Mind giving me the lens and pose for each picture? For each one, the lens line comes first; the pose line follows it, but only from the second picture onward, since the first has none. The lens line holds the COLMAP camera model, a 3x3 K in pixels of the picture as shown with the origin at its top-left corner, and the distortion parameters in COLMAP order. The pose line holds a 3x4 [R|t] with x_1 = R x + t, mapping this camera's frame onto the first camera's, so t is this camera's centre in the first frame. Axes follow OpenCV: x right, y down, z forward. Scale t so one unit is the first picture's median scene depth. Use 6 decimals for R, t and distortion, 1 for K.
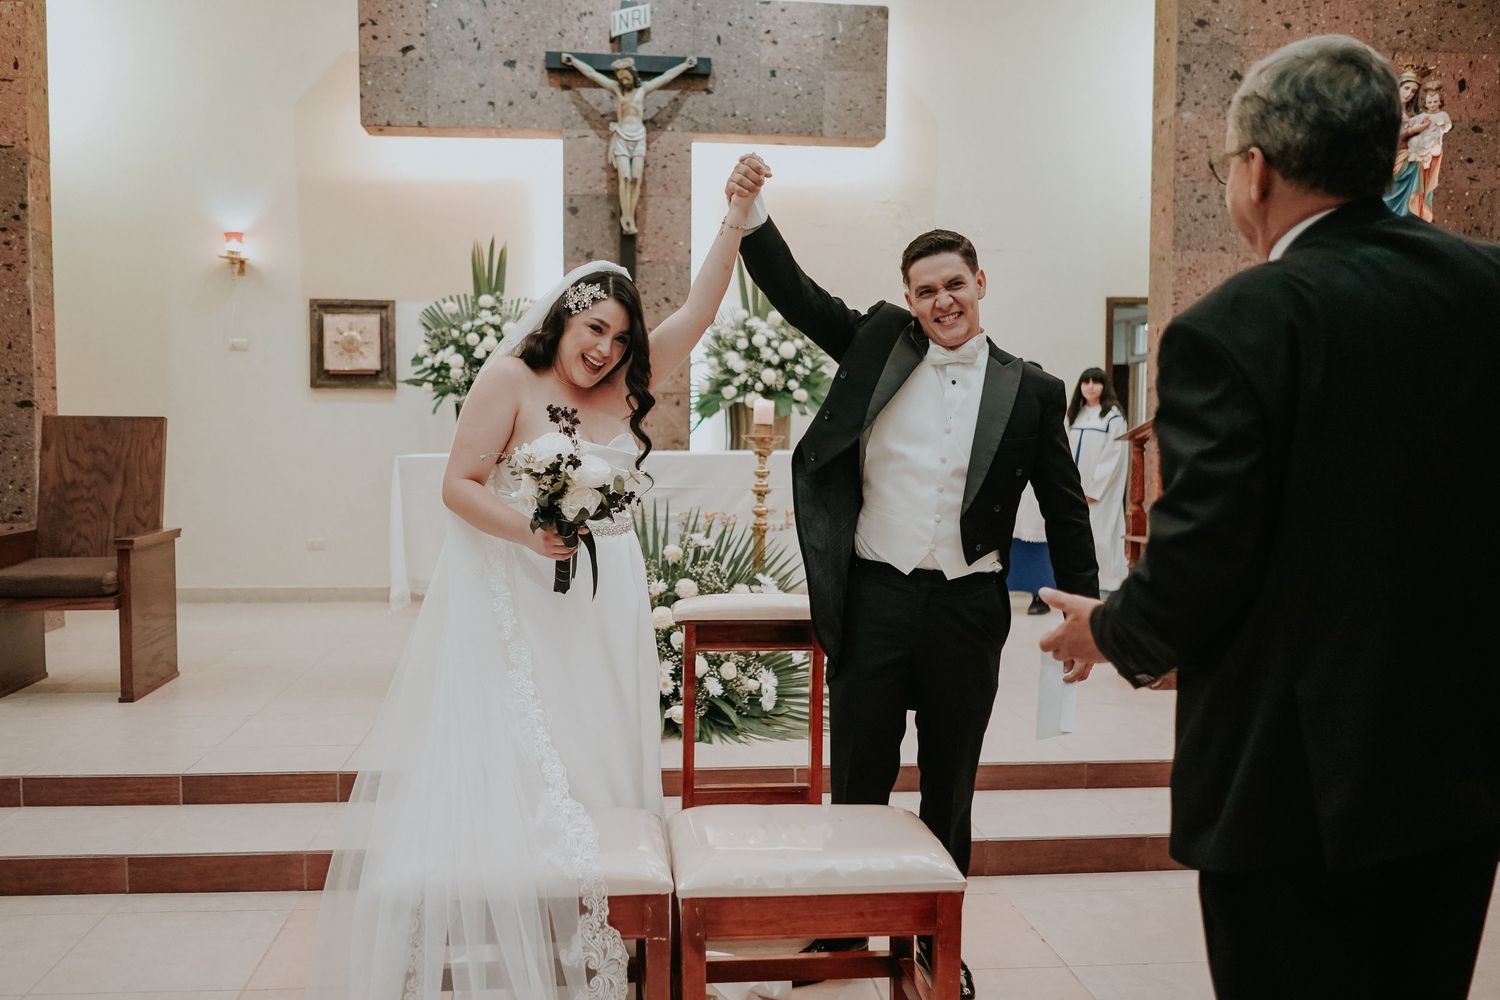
lens RADIAL K [[1206.2, 0, 687.8], [0, 1206.2, 503.3], [0, 0, 1]] dist [0.005356, 0.002592]
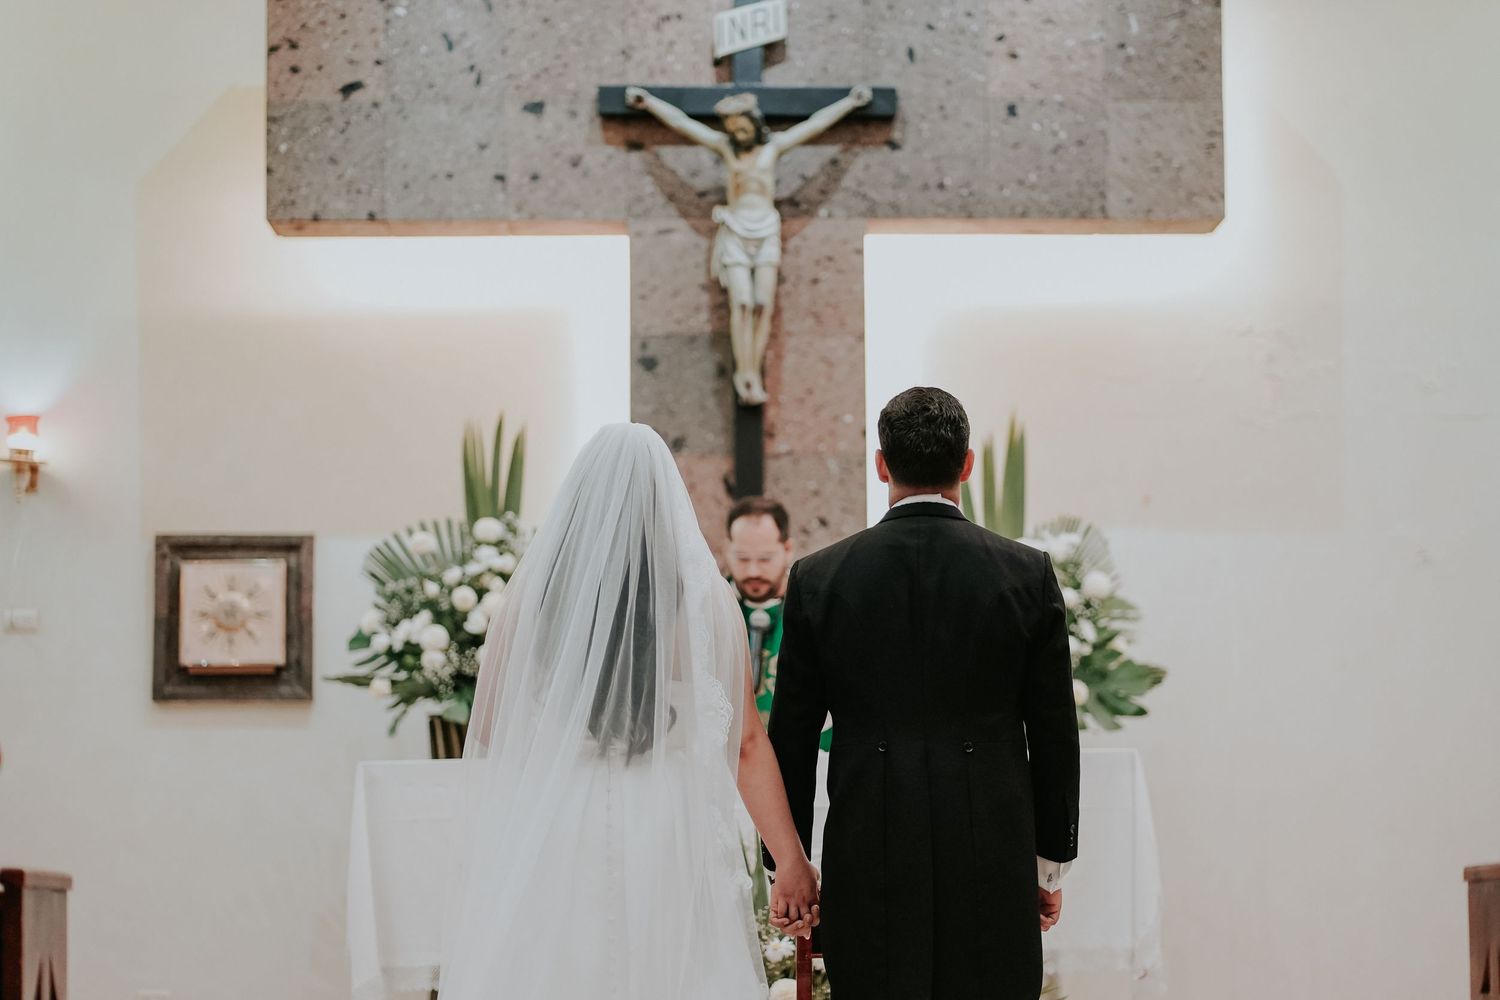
lens RADIAL K [[3639.9, 0, 747.9], [0, 3639.9, 547.9], [0, 0, 1]] dist [0.281216, -0.606115]
pose [[0.997121, -0.018203, -0.073612, 0.069958], [0.004995, 0.984420, -0.175762, 0.129345], [0.075665, 0.174889, 0.981677, -0.600123]]
